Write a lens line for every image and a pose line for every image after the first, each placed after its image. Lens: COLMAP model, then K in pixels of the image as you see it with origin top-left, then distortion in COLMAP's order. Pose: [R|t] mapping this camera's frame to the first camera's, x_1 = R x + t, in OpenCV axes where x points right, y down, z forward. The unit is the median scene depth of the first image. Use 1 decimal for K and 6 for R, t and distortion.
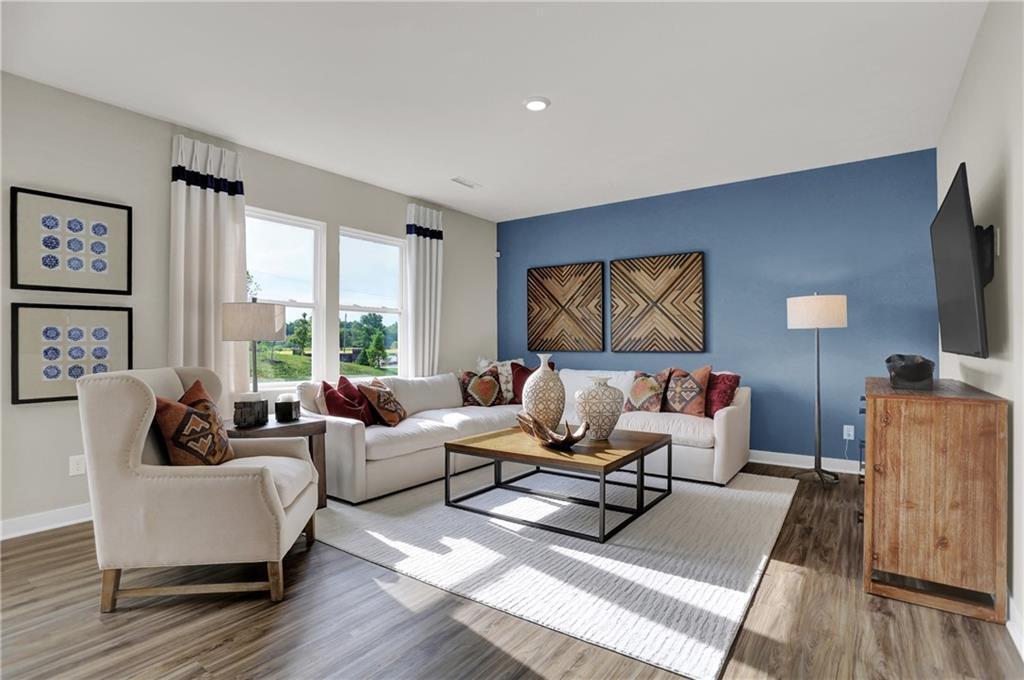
lens RADIAL K [[497.5, 0, 510.2], [0, 497.5, 348.8], [0, 0, 1]] dist [-0.034172, 0.000650]
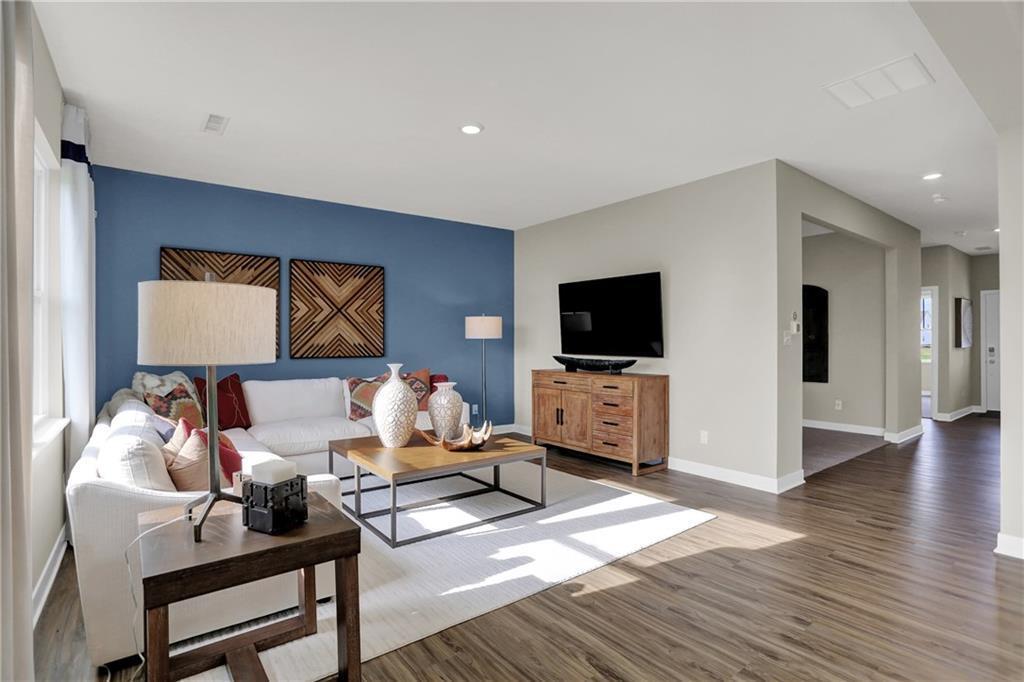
lens RADIAL K [[497.5, 0, 508.6], [0, 497.5, 336.8], [0, 0, 1]] dist [-0.034172, 0.000650]
pose [[0.302086, 0.010521, 0.953223, -0.797399], [0.006950, 0.999888, -0.013239, -0.028120], [-0.953255, 0.010624, 0.301979, 0.509334]]
